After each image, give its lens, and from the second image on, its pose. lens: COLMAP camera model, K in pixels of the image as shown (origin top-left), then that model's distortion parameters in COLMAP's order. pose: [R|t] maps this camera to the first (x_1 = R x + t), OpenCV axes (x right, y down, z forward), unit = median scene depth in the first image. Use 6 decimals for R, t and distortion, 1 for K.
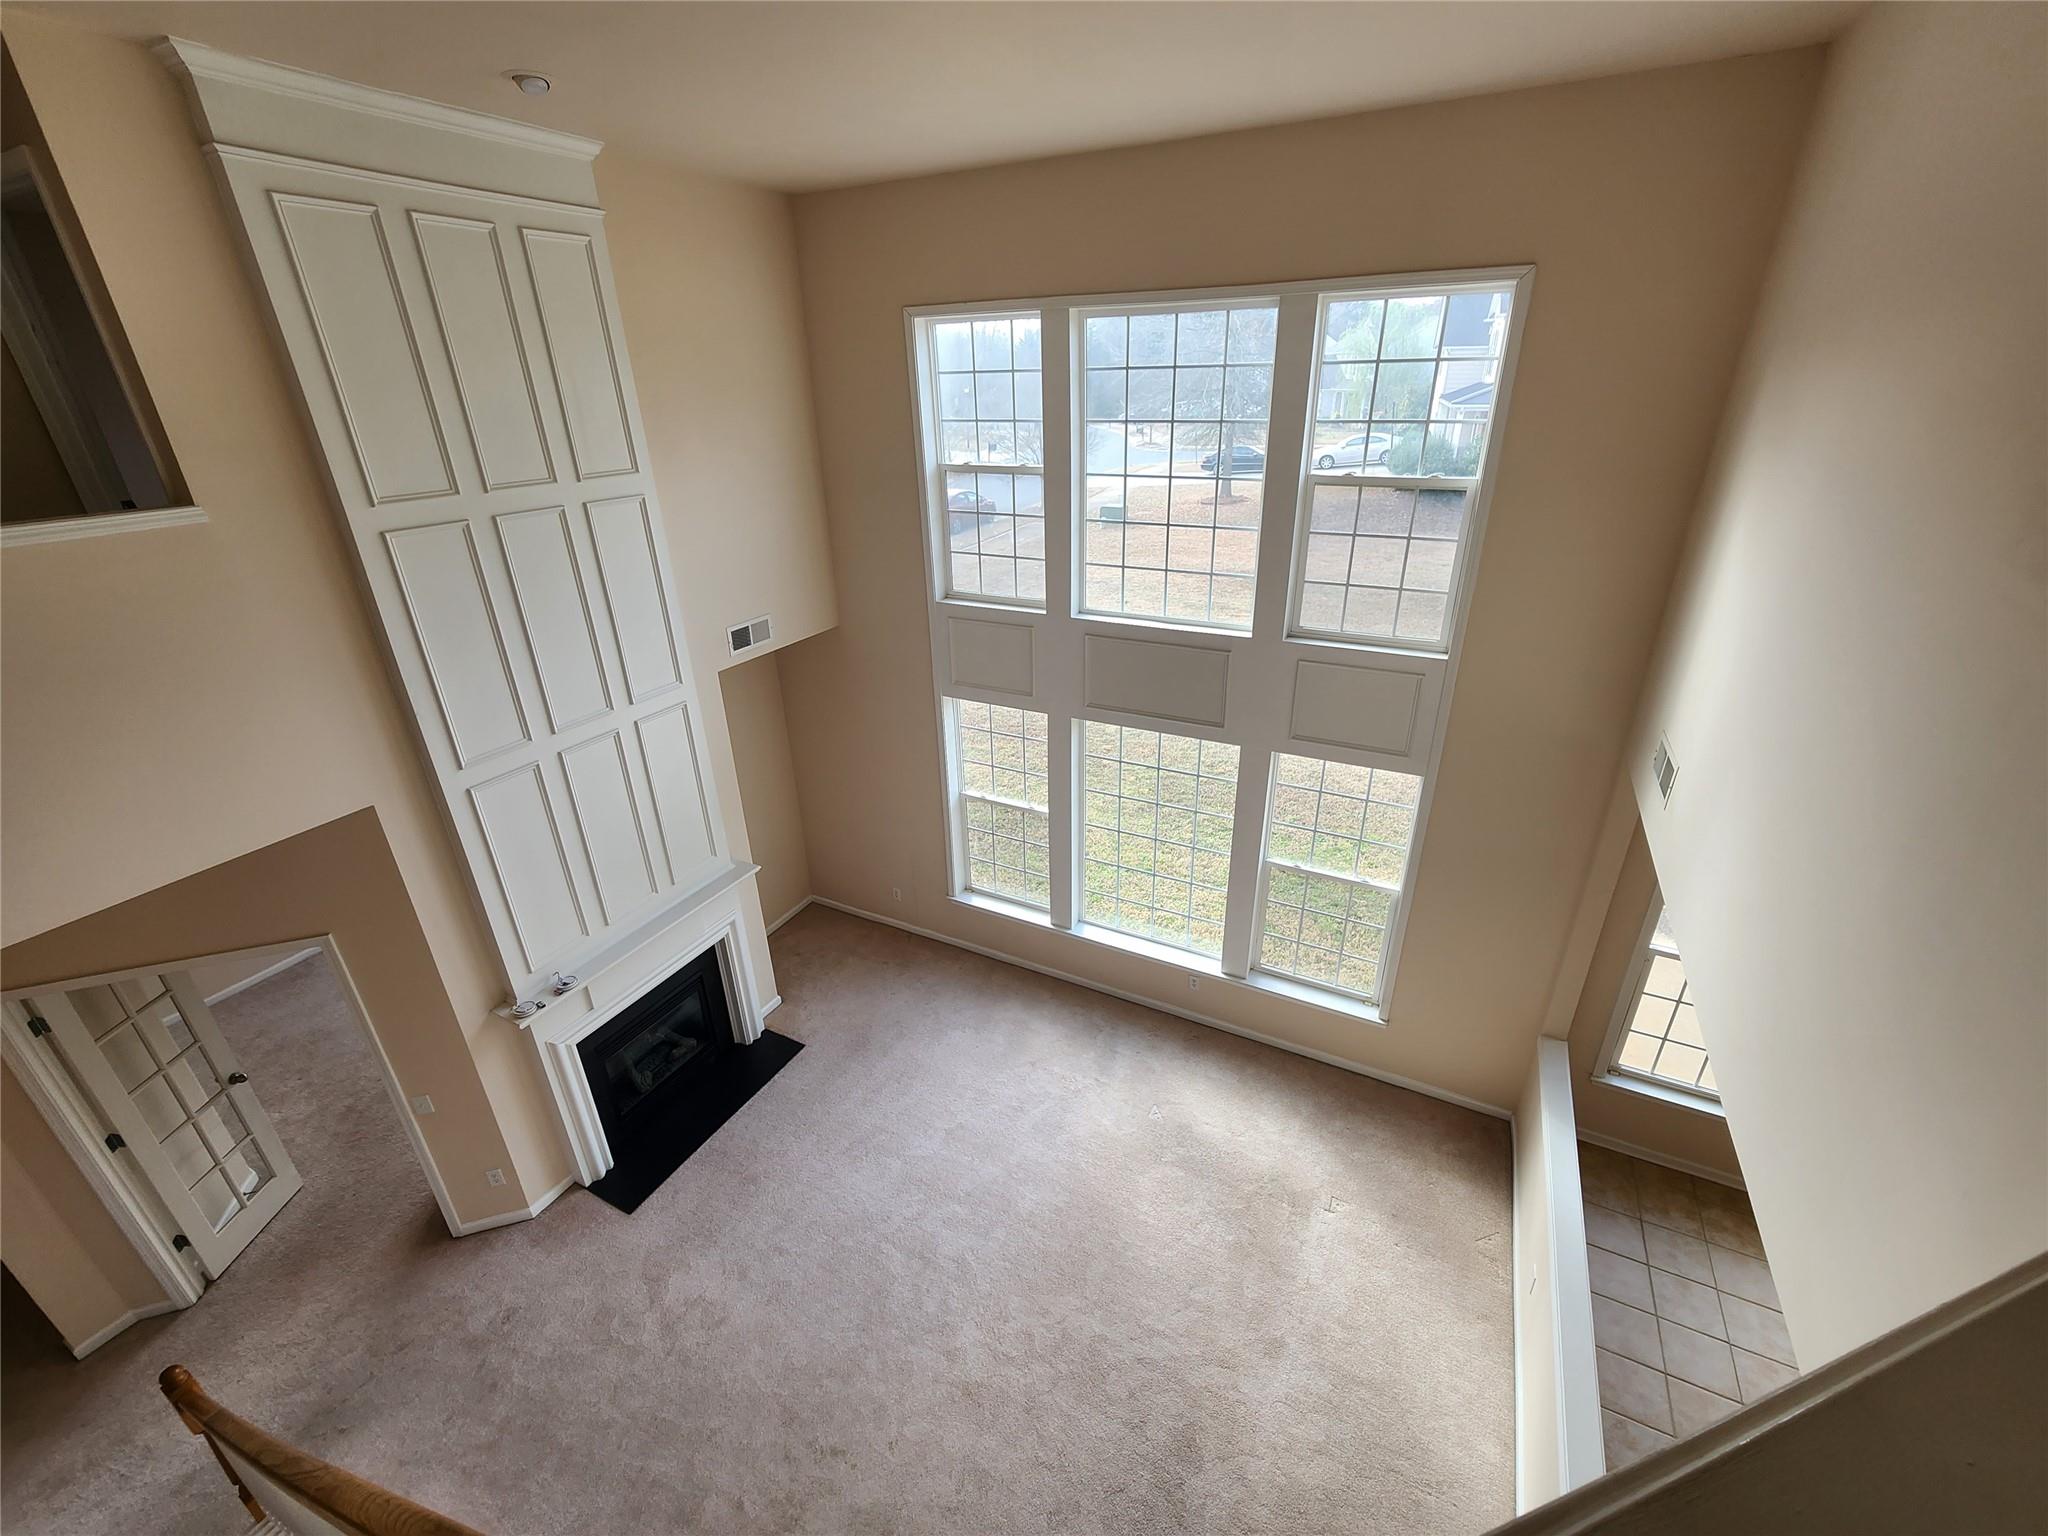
lens RADIAL K [[832.9, 0, 1030.0], [0, 832.9, 760.5], [0, 0, 1]] dist [-0.000151, -0.000108]
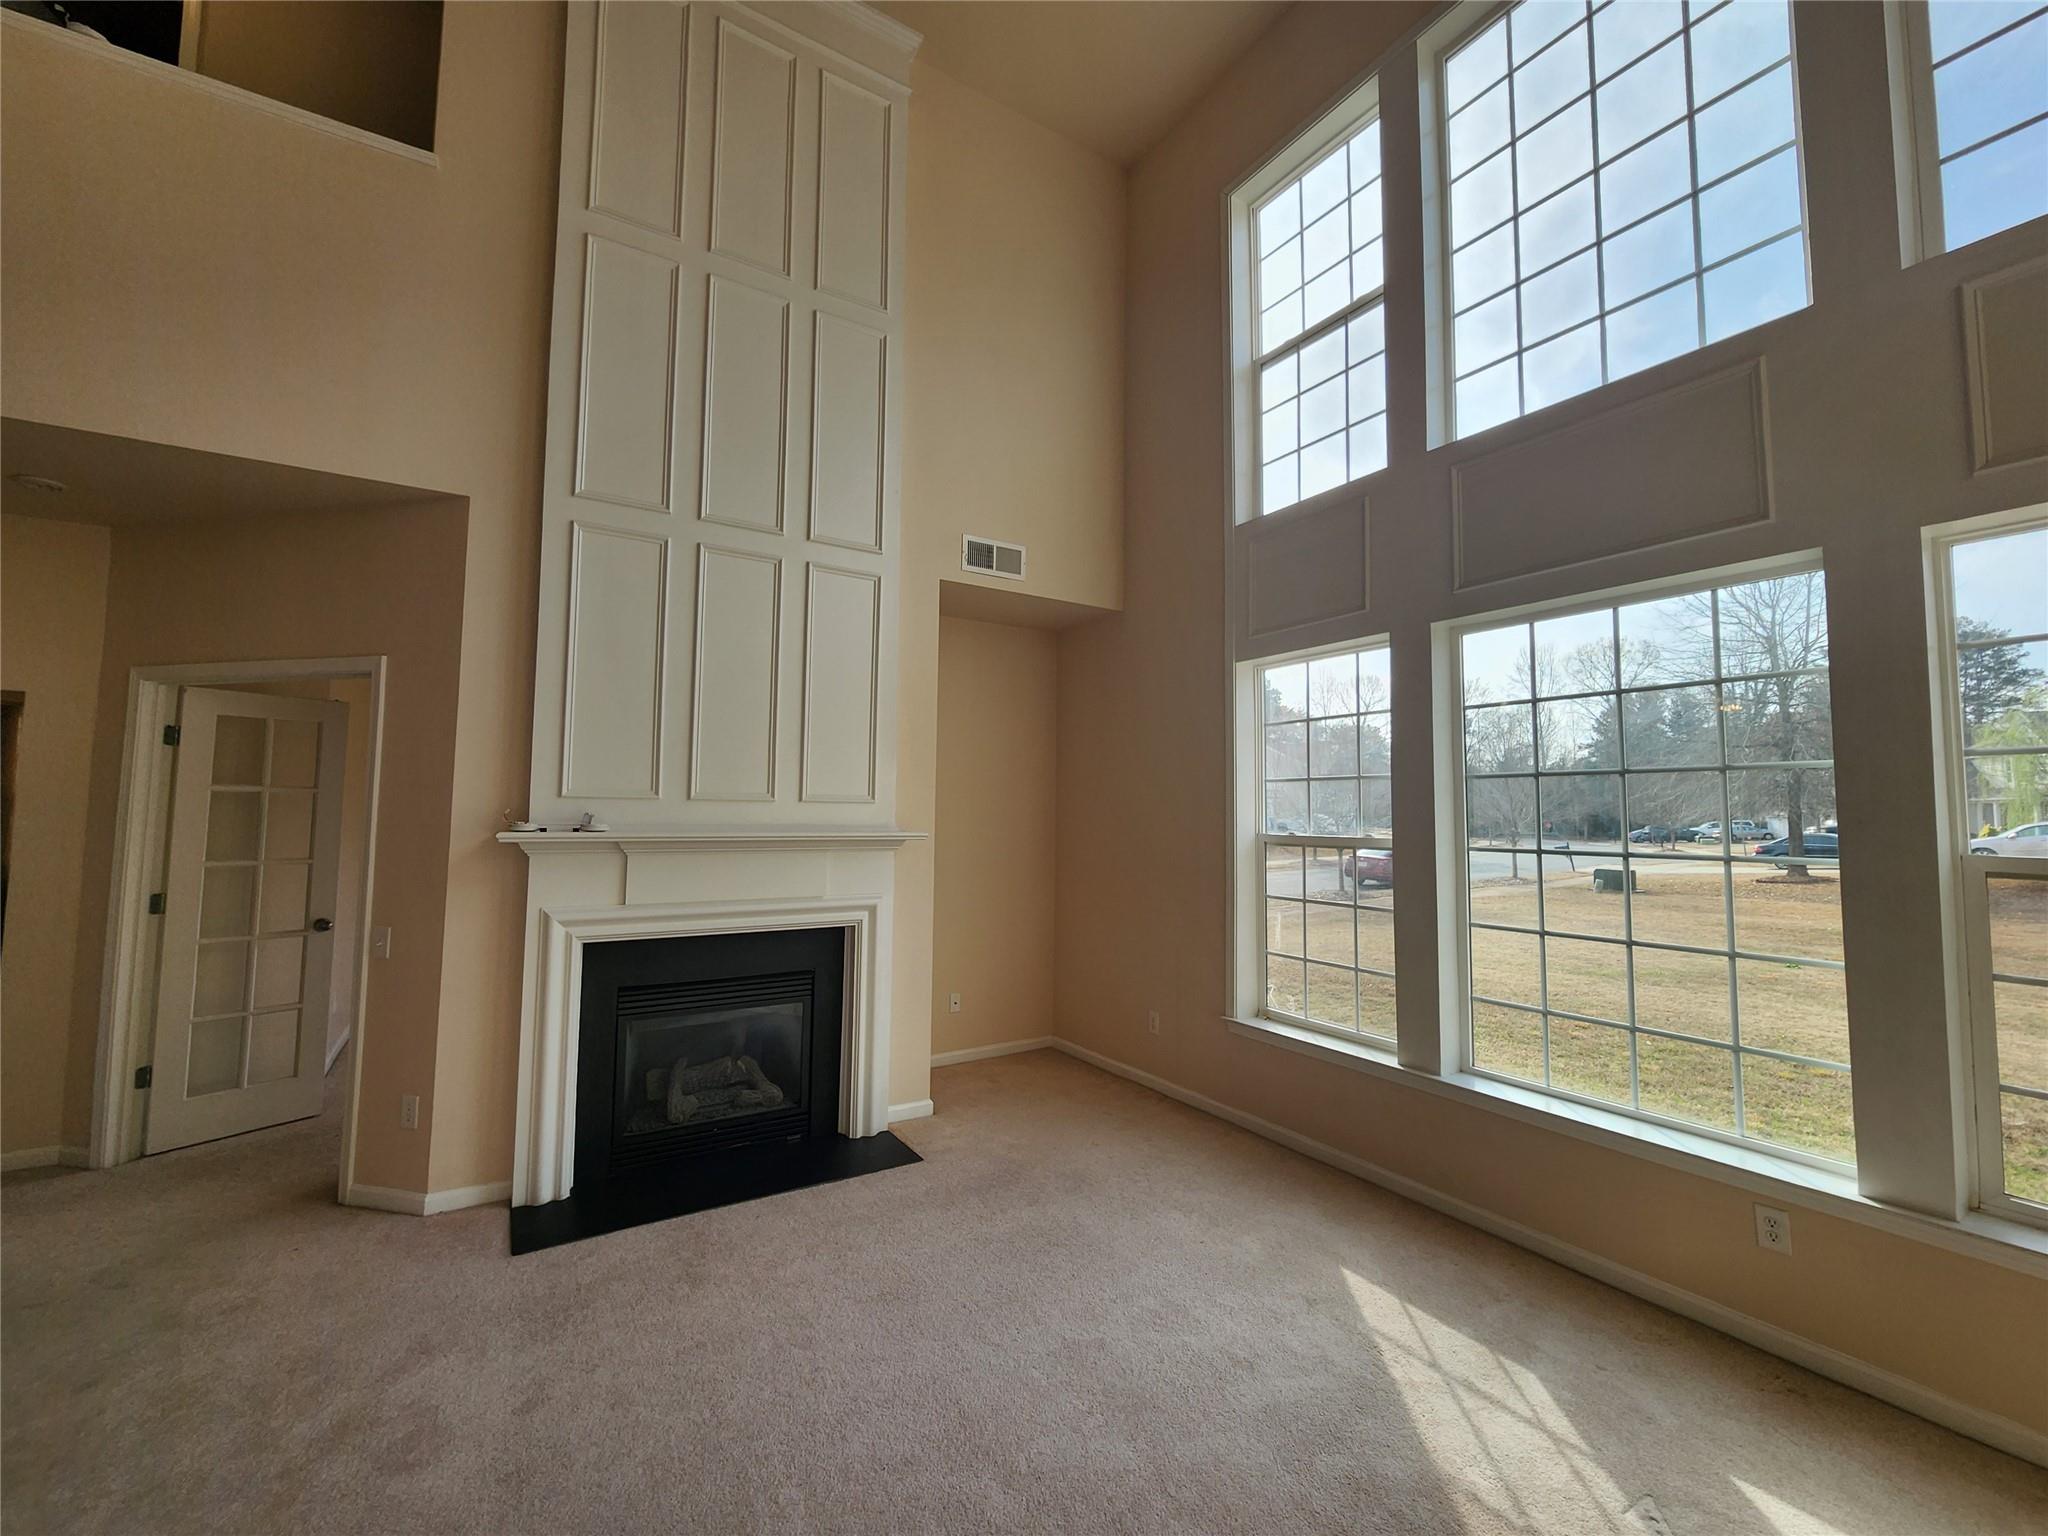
lens RADIAL K [[832.9, 0, 1030.0], [0, 832.9, 760.5], [0, 0, 1]] dist [-0.000151, -0.000108]
pose [[0.864553, -0.001778, -0.502538, 0.105475], [-0.236376, 0.881030, -0.409772, 0.358910], [0.443480, 0.473058, 0.761277, 0.509570]]
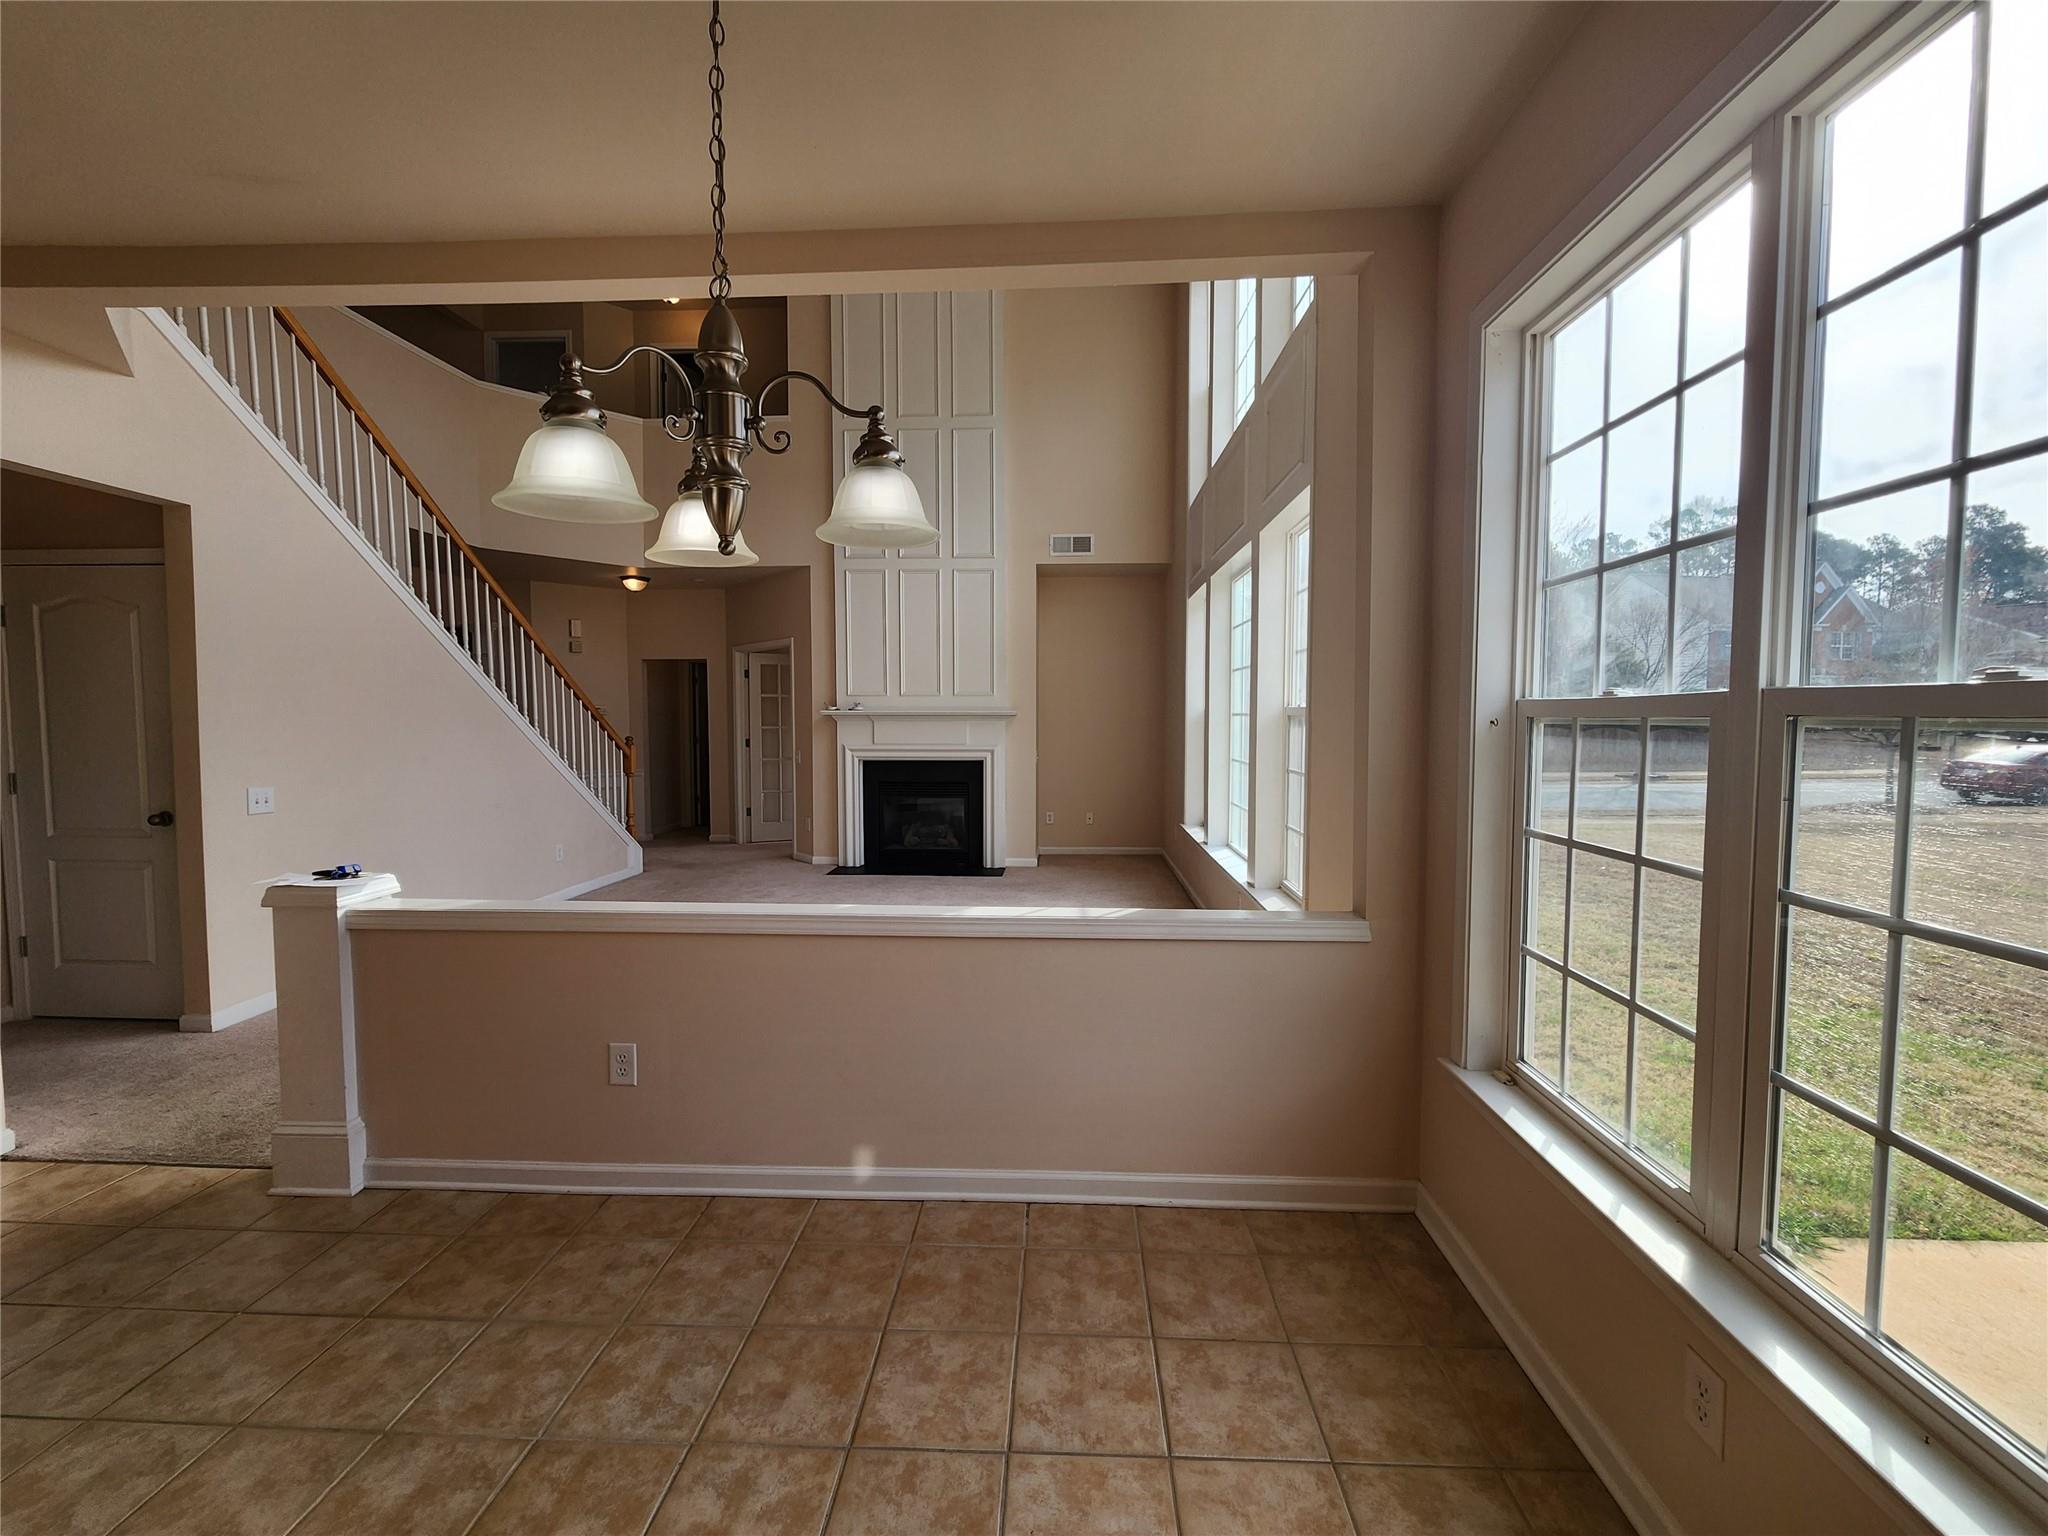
lens RADIAL K [[832.9, 0, 1030.0], [0, 832.9, 760.5], [0, 0, 1]] dist [-0.000151, -0.000108]
pose [[0.425732, 0.069856, -0.902149, 0.888030], [-0.386425, 0.915561, -0.111463, 0.349956], [0.818186, 0.396066, 0.416778, 0.548159]]
